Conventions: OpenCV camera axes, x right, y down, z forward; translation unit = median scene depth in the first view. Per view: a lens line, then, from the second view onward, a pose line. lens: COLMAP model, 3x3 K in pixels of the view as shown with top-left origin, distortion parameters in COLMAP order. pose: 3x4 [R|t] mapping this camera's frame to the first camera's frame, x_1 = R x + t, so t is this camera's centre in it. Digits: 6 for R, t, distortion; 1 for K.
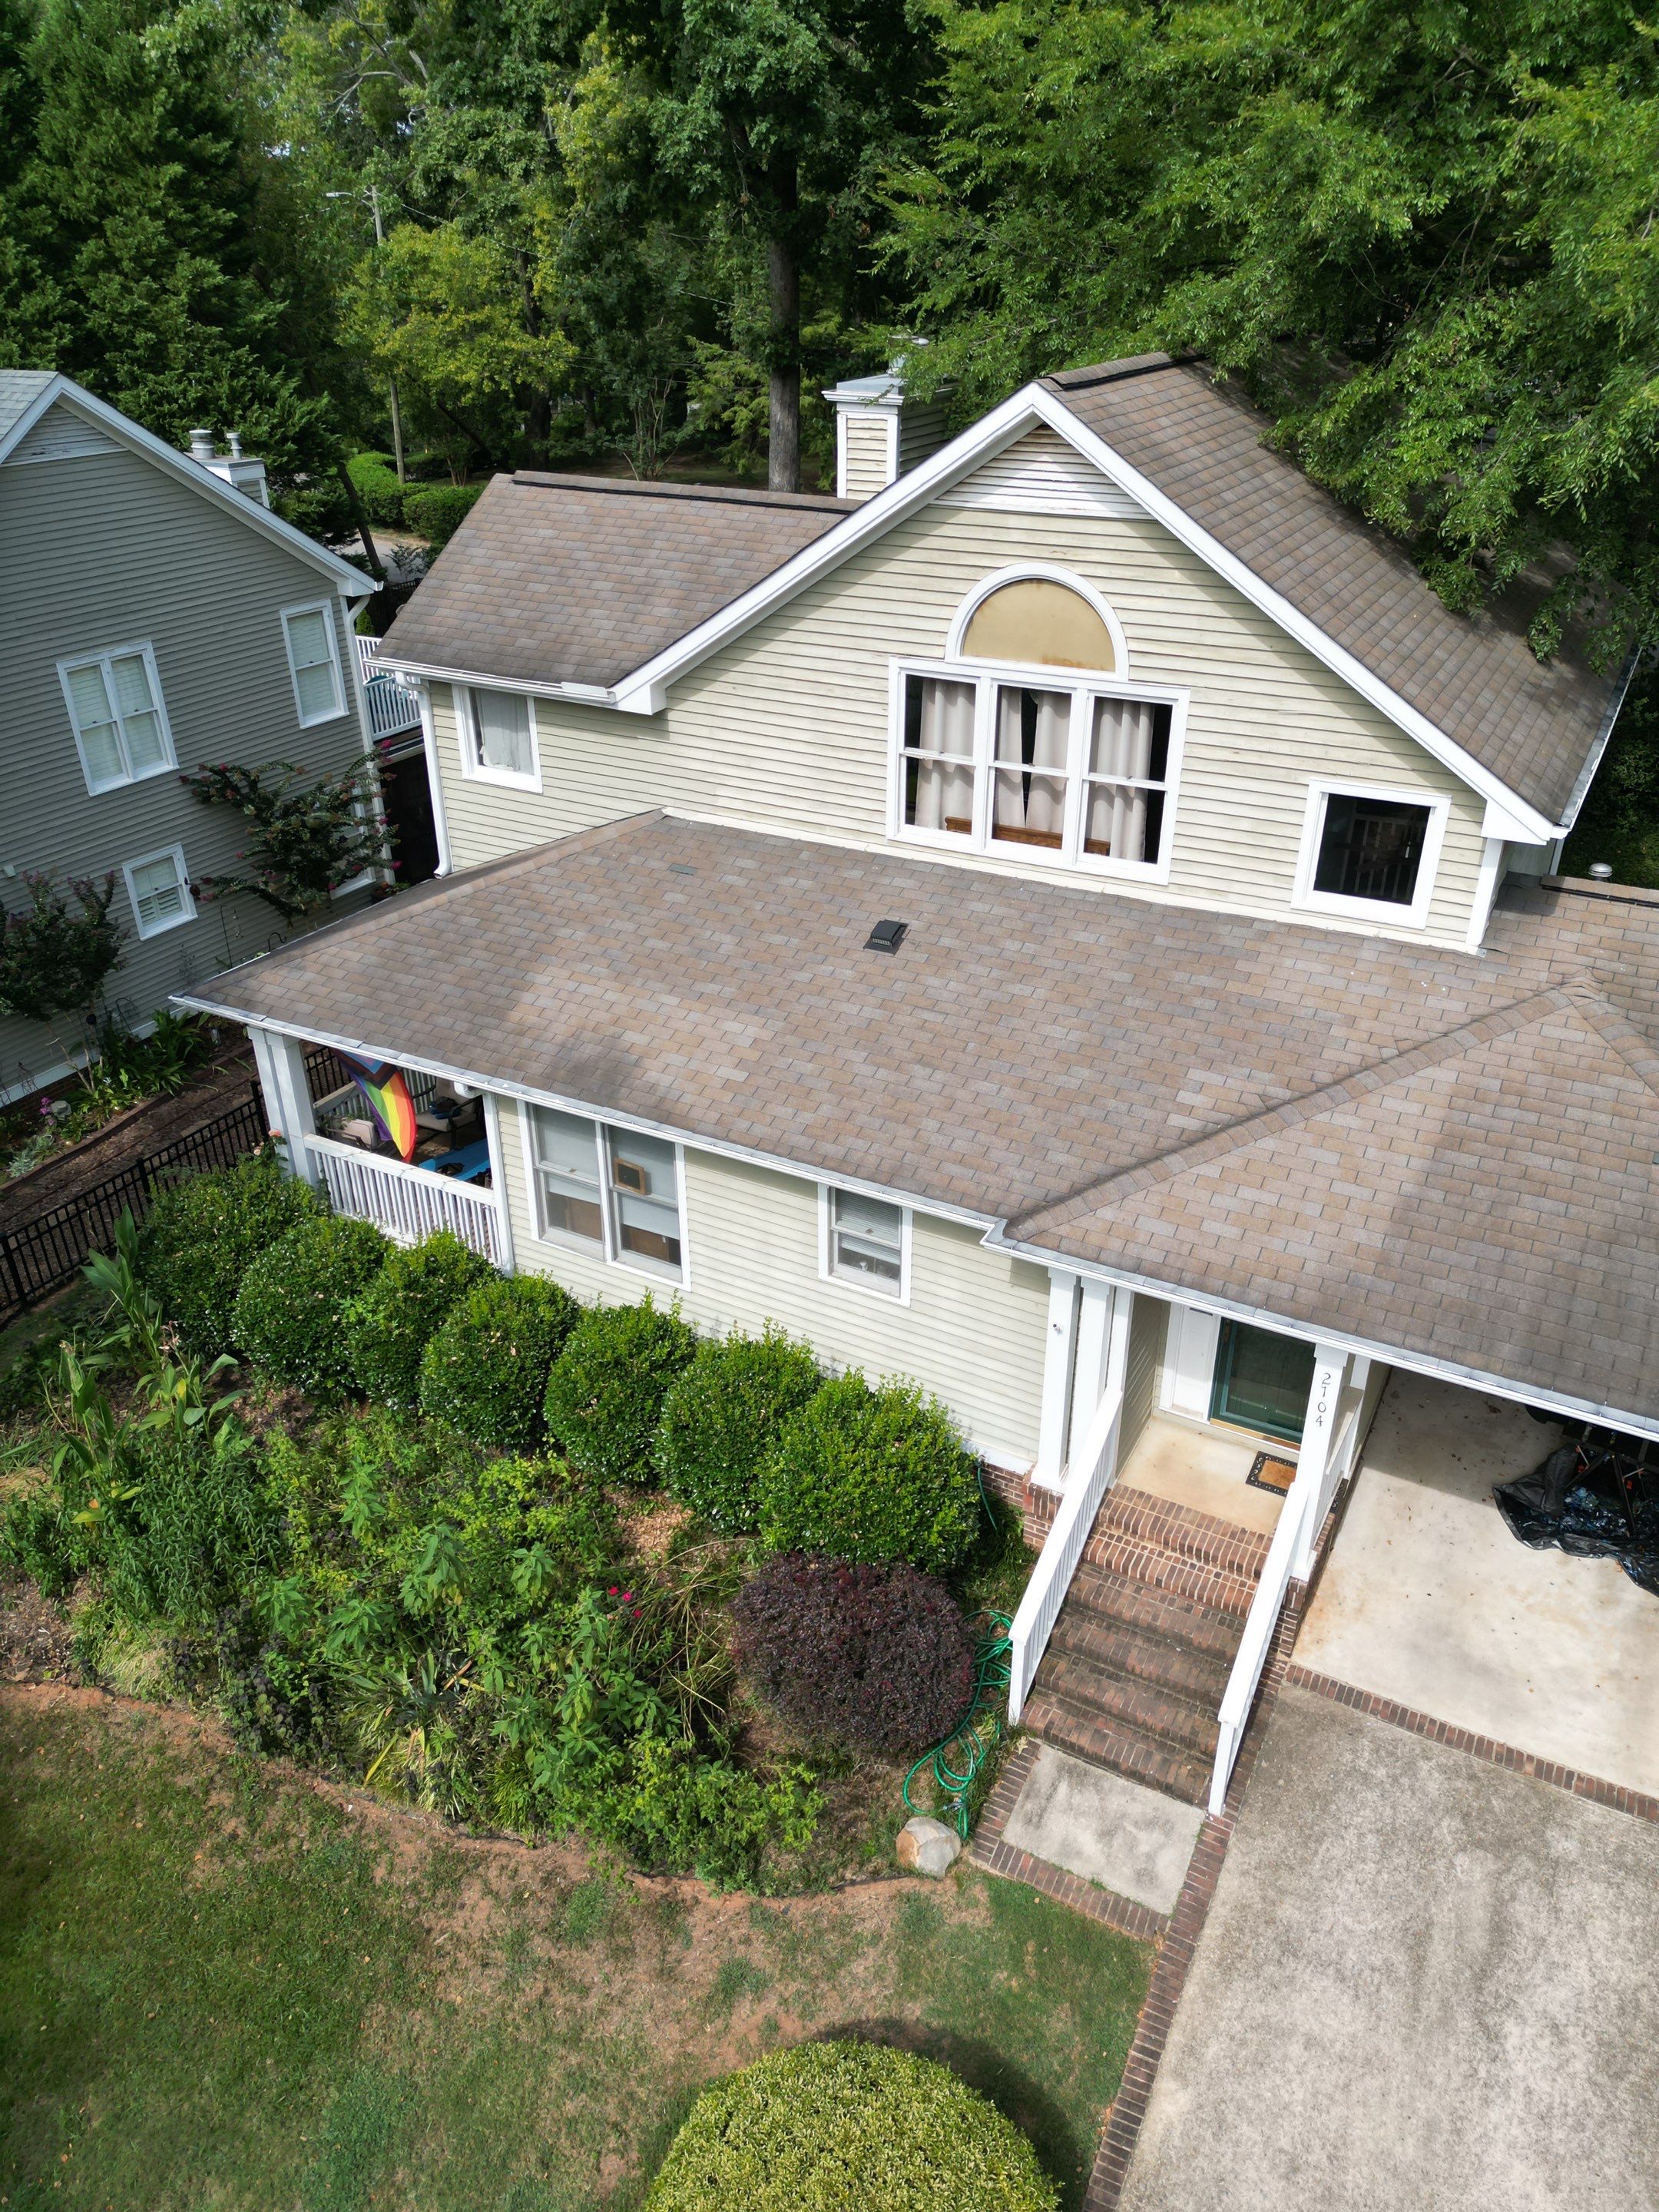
lens RADIAL K [[1496.3, 0, 872.8], [0, 1496.3, 1187.4], [0, 0, 1]] dist [0.099834, -0.113514]
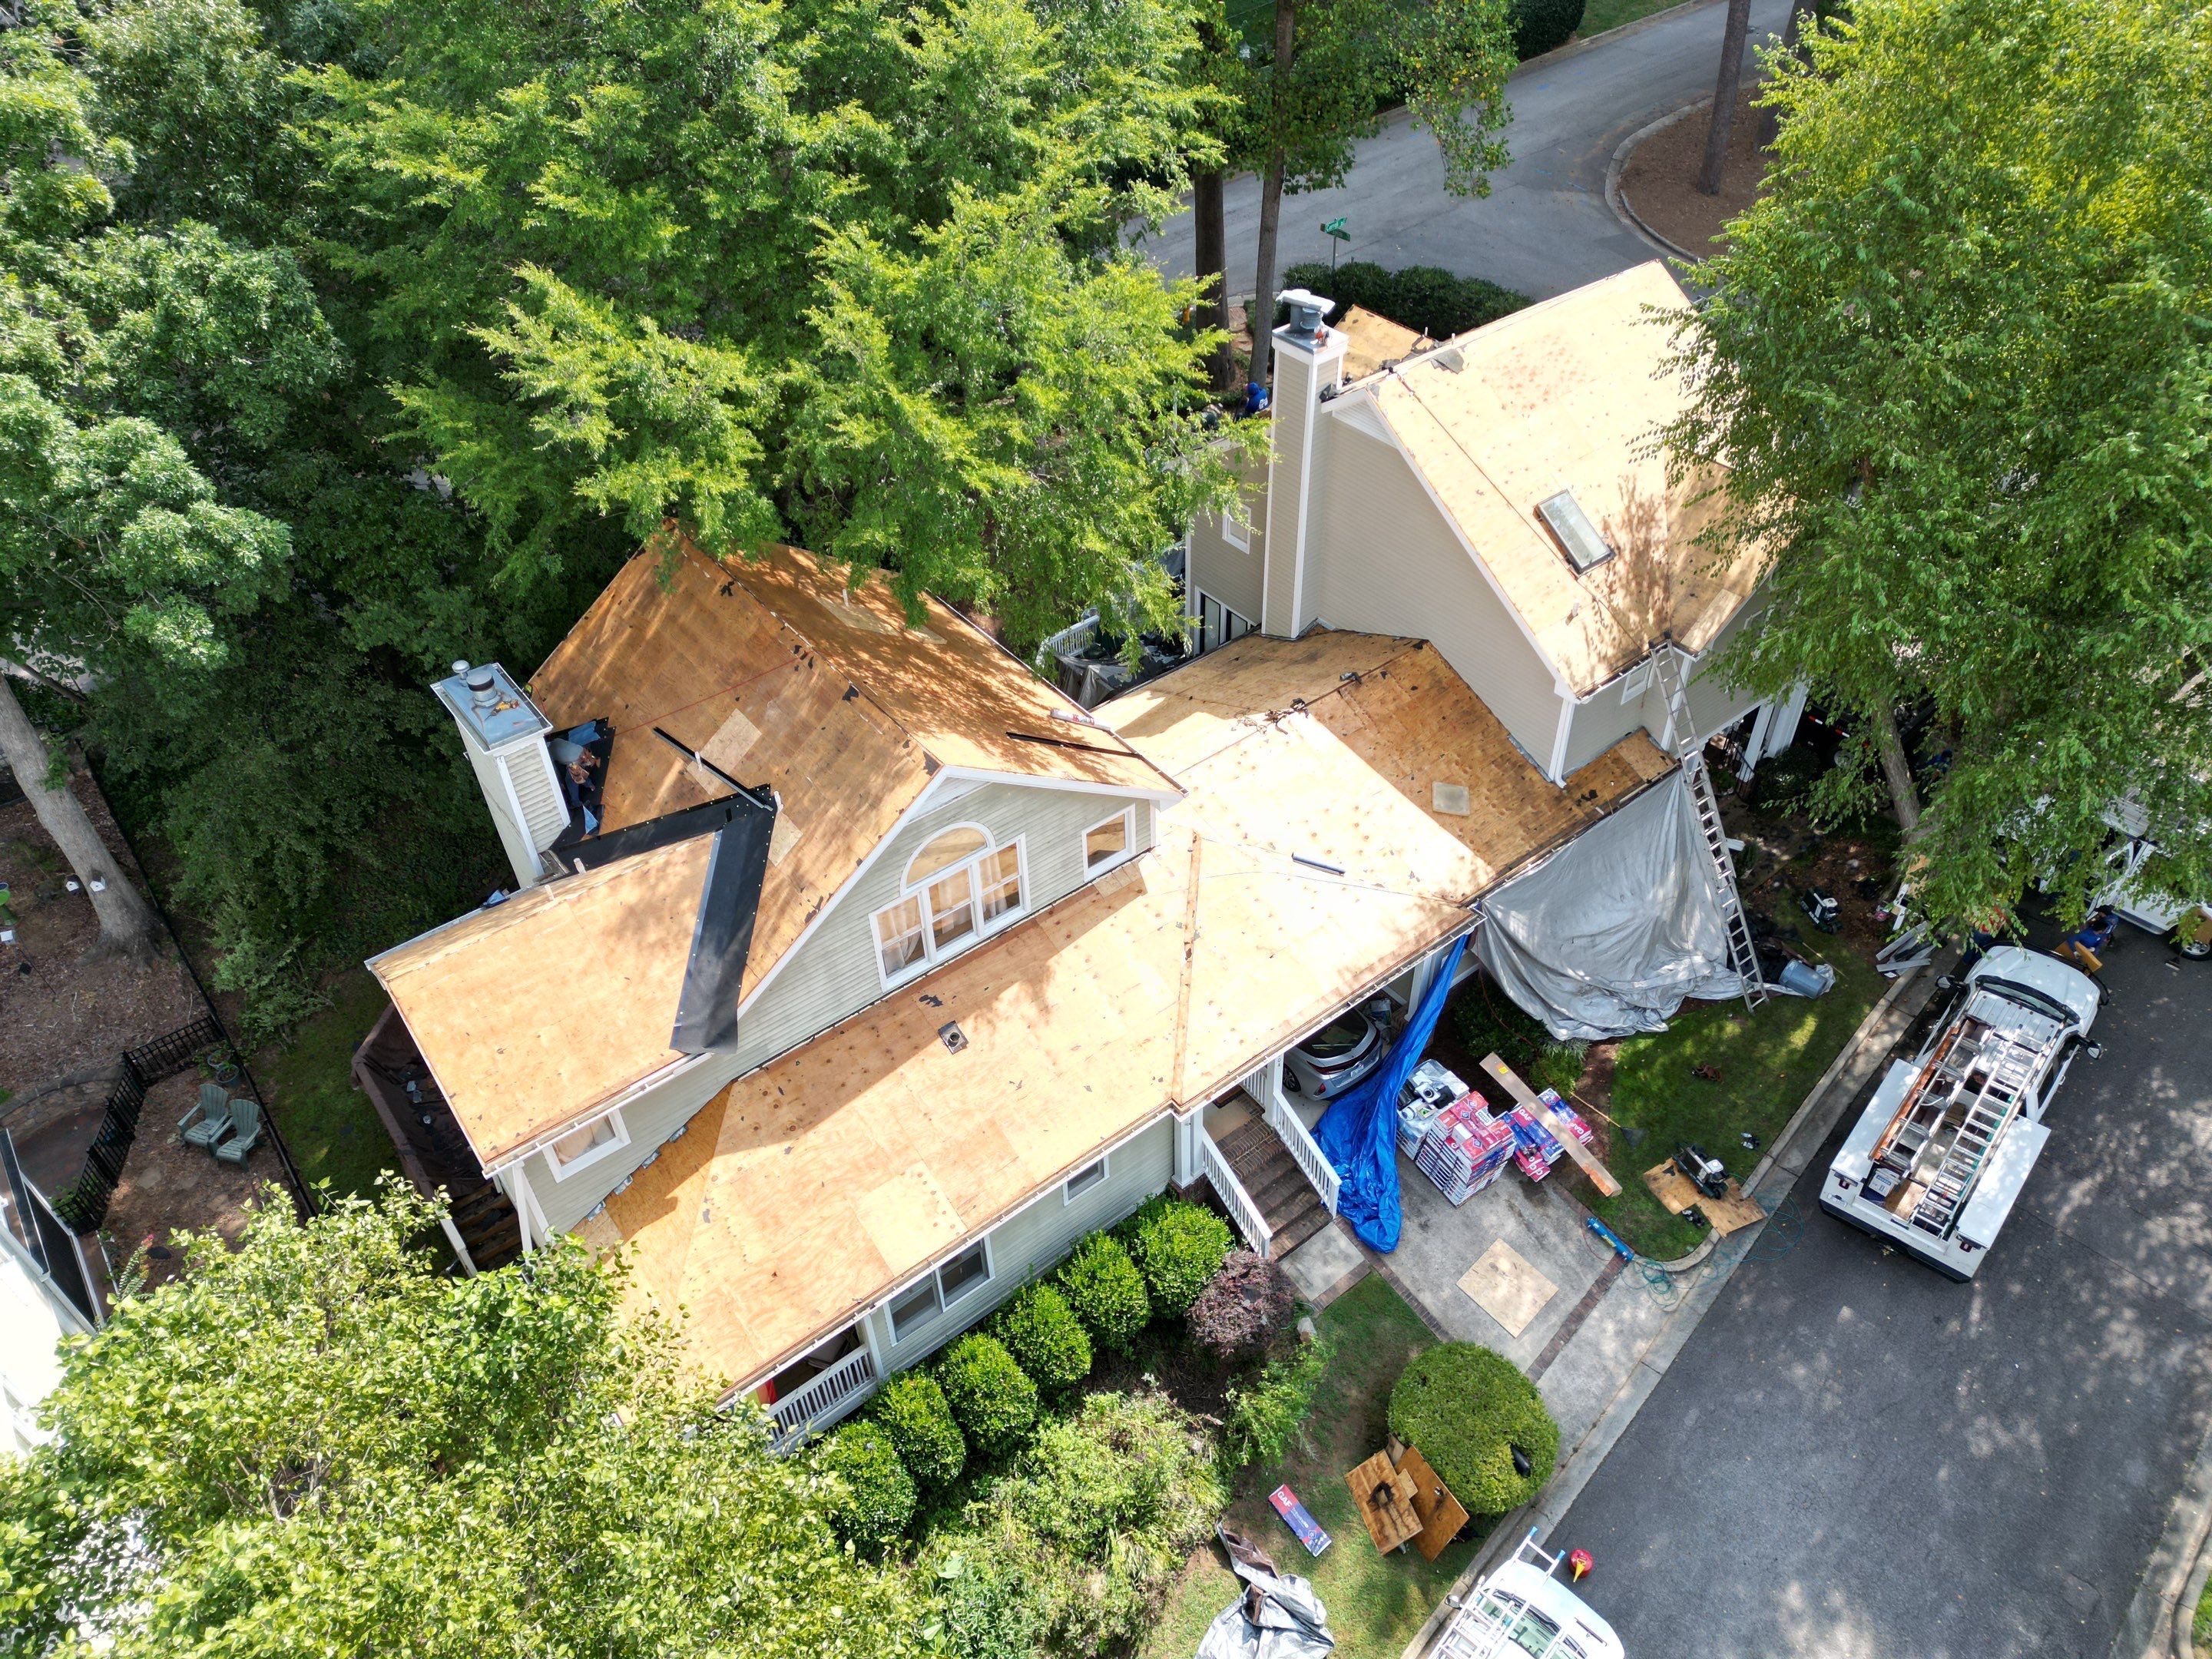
lens RADIAL K [[1489.7, 0, 1100.0], [0, 1489.7, 830.5], [0, 0, 1]] dist [0.022257, 0.001116]
pose [[0.420762, -0.615644, 0.666289, -0.915502], [0.483533, 0.773640, 0.409484, -0.978216], [-0.767564, 0.149878, 0.623203, -0.203187]]
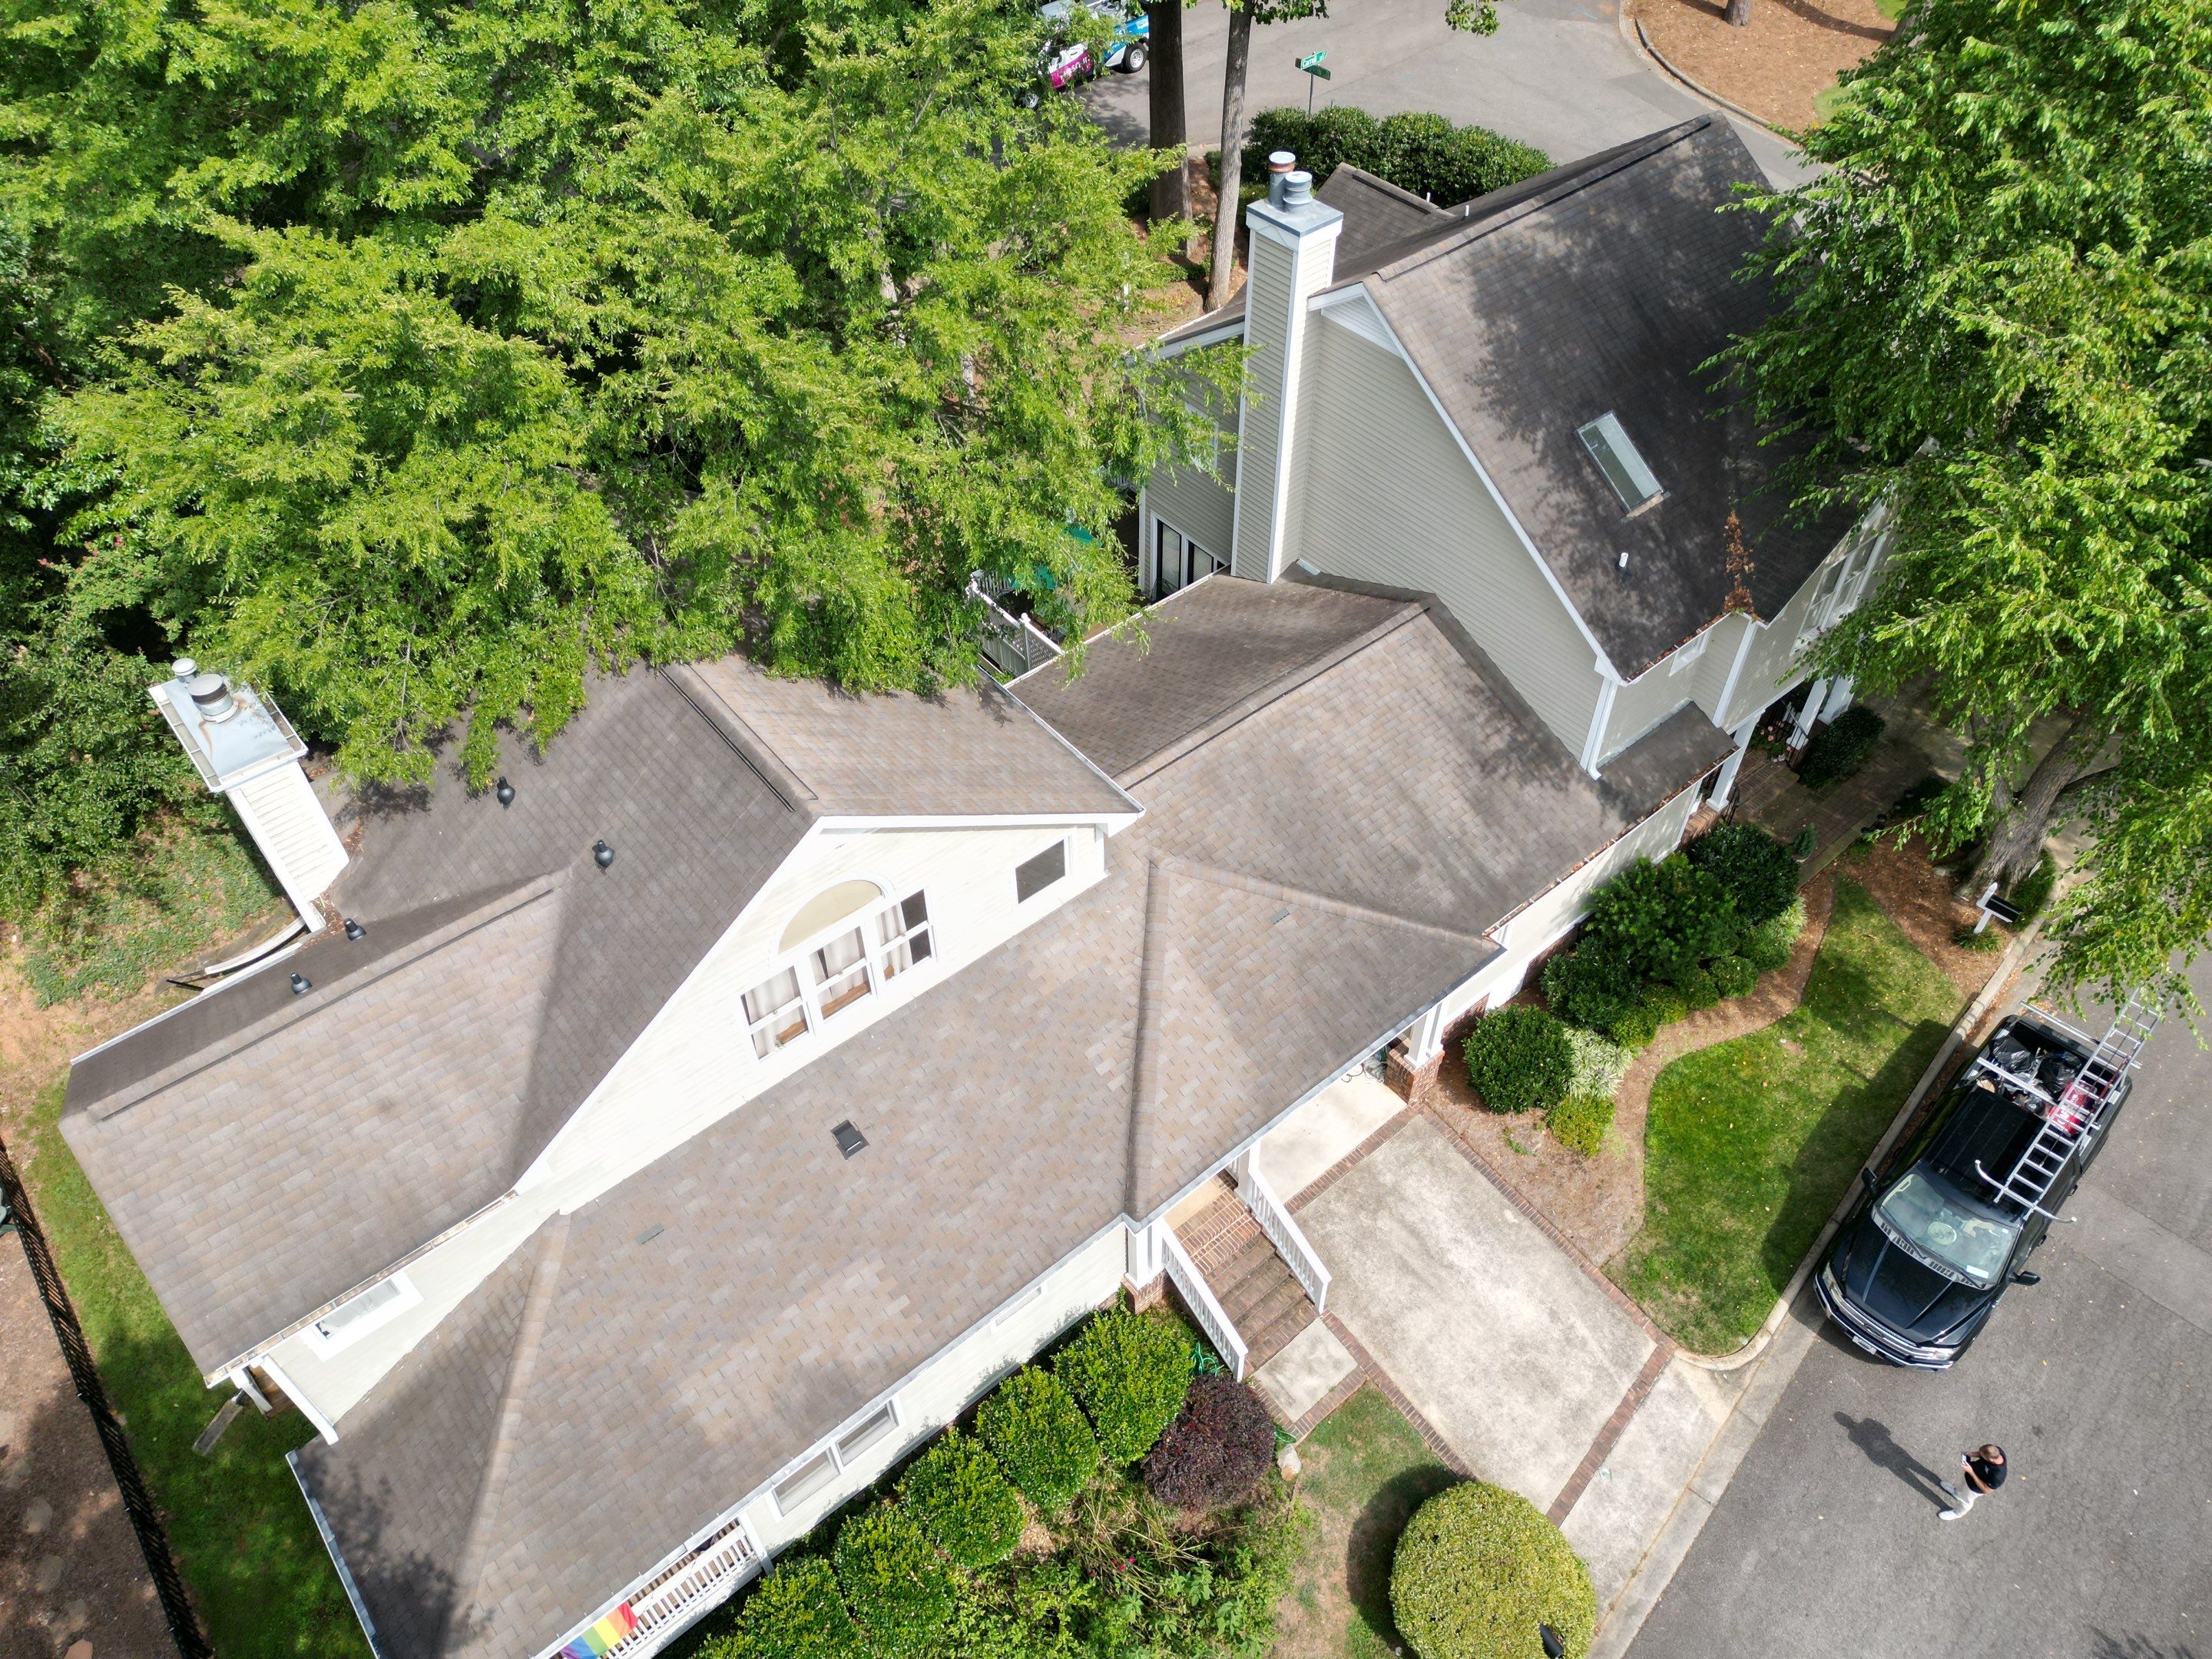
lens RADIAL K [[1518.6, 0, 1107.4], [0, 1518.6, 829.2], [0, 0, 1]] dist [0.002186, -0.007443]
pose [[0.393839, -0.676279, 0.622525, -0.563052], [0.473934, 0.729699, 0.492875, -0.943084], [-0.787577, 0.100922, 0.607895, -0.019216]]
